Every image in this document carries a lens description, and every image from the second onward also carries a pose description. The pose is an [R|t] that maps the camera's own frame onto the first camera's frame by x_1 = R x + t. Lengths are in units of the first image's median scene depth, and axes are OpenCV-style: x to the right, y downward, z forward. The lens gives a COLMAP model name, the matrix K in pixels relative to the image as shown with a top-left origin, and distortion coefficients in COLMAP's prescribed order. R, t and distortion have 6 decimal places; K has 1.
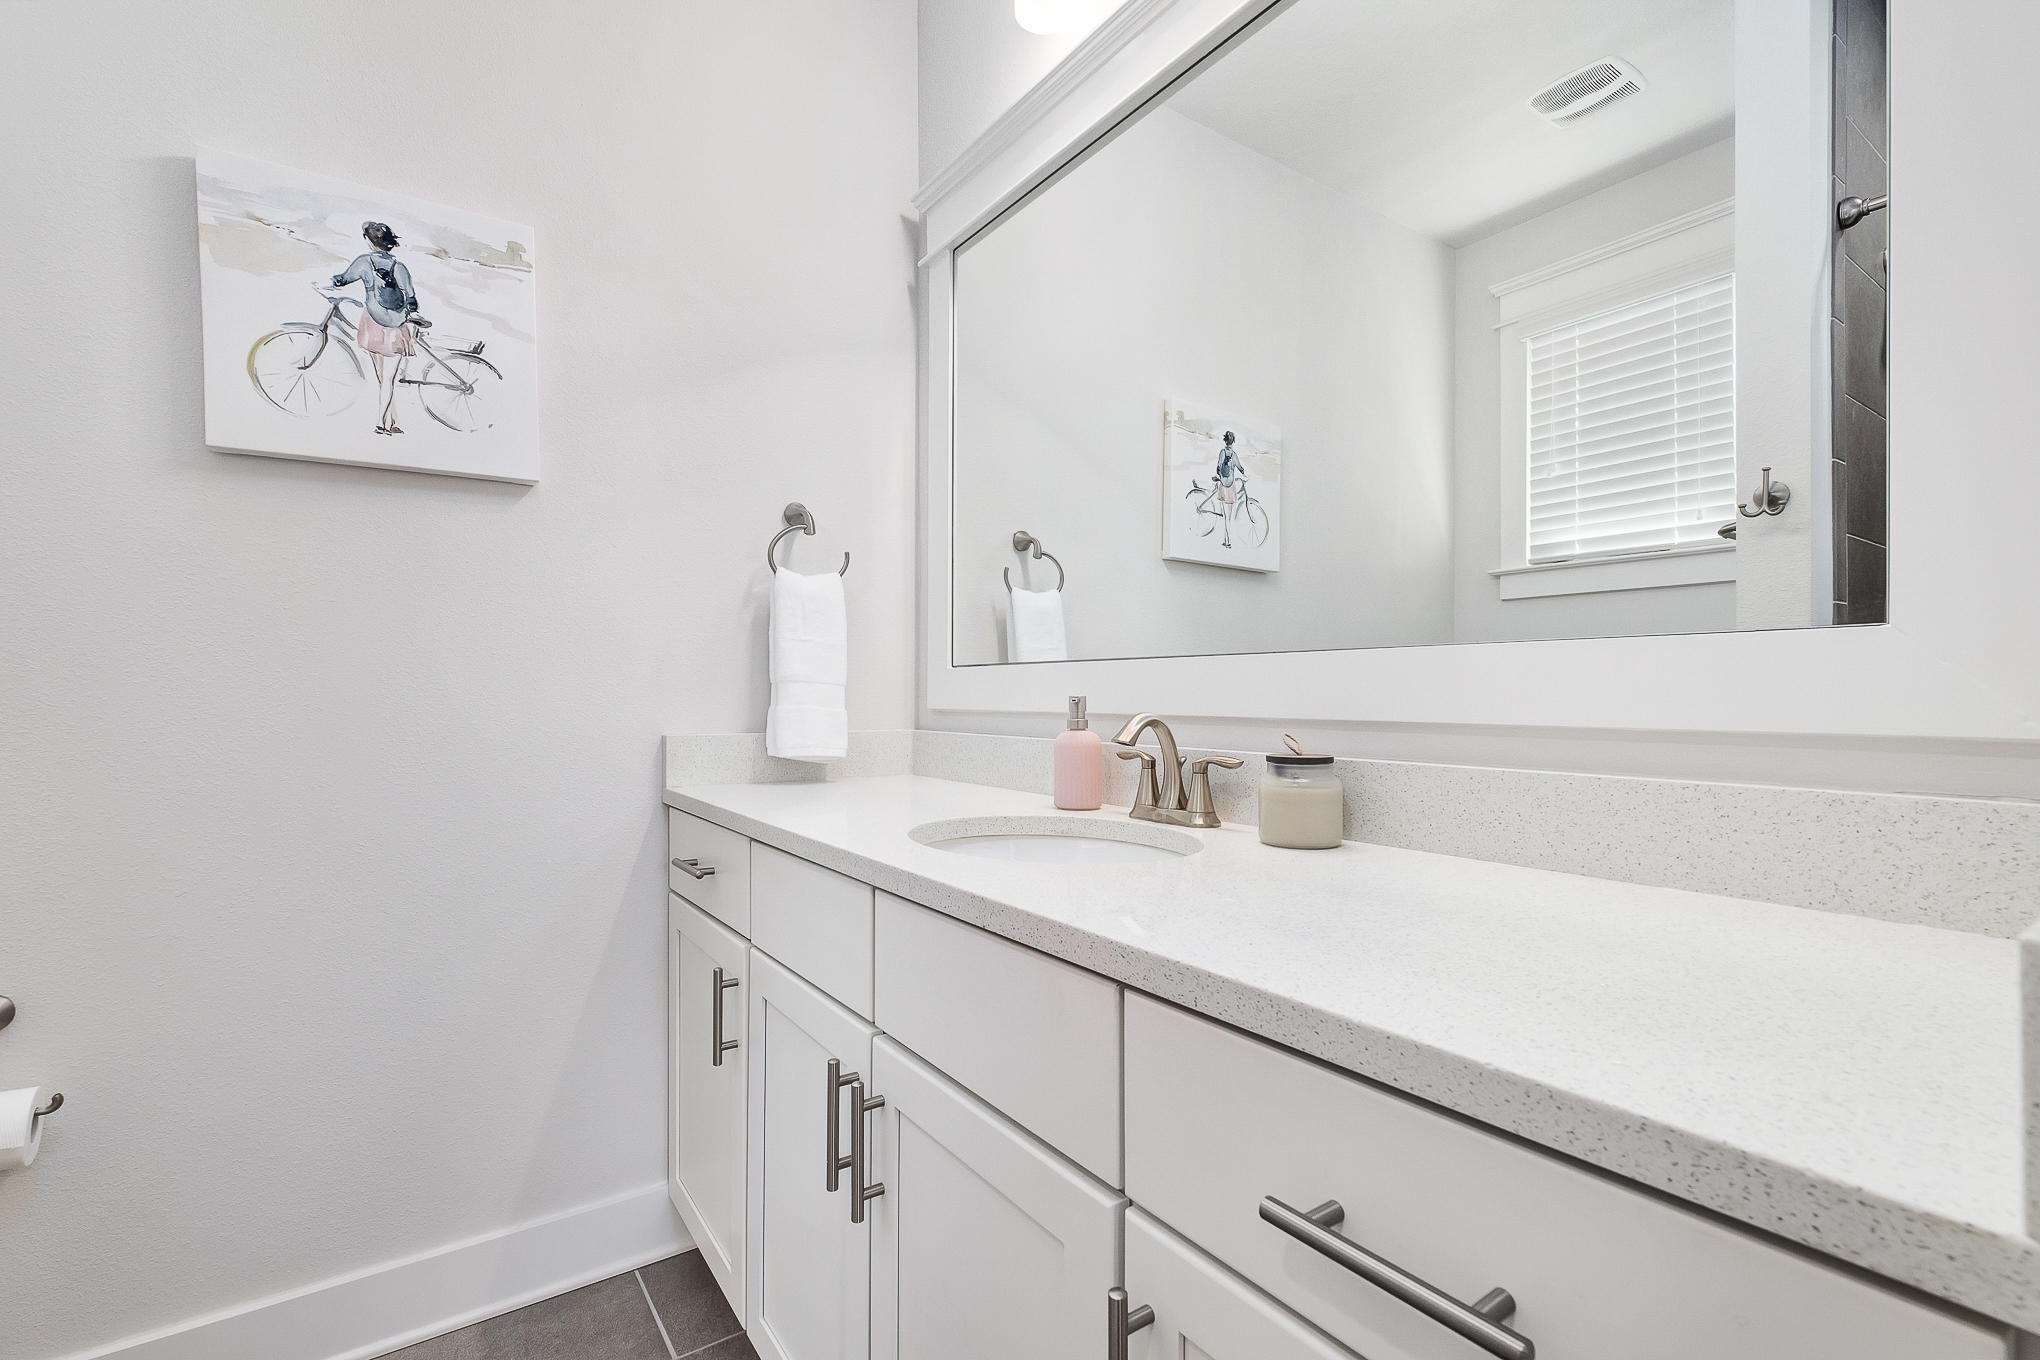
lens RADIAL K [[915.1, 0, 1019.5], [0, 915.1, 688.2], [0, 0, 1]] dist [-0.000861, -0.000621]
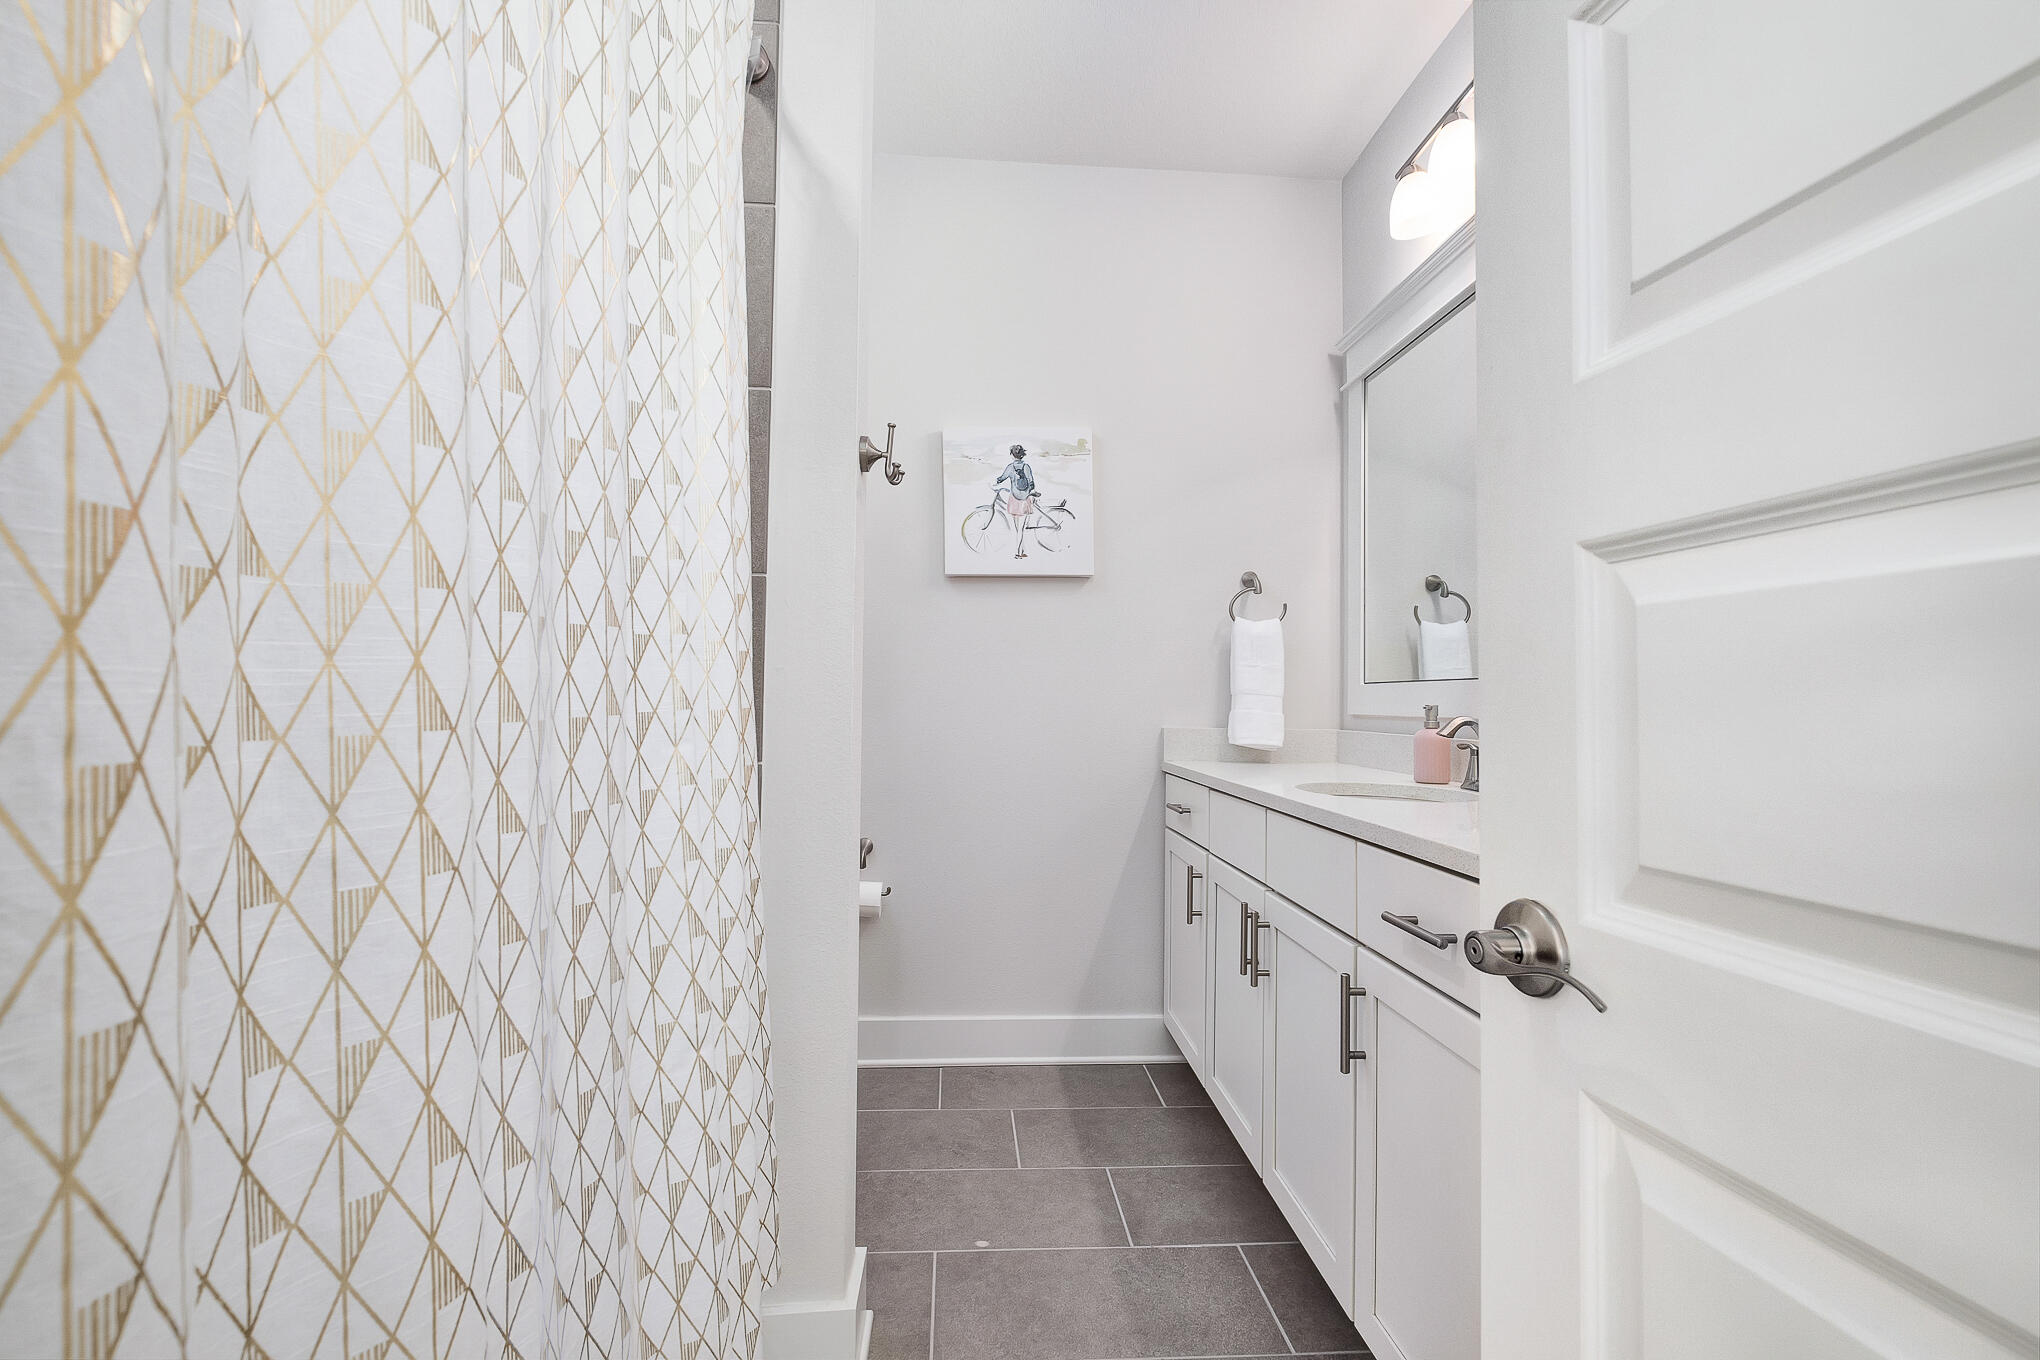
lens RADIAL K [[906.8, 0, 992.2], [0, 906.8, 670.7], [0, 0, 1]] dist [-0.000364, -0.000520]
pose [[0.839425, -0.008604, -0.543407, 0.242327], [-0.008940, 0.999521, -0.029635, 0.002955], [0.543402, 0.029735, 0.838946, -0.535732]]
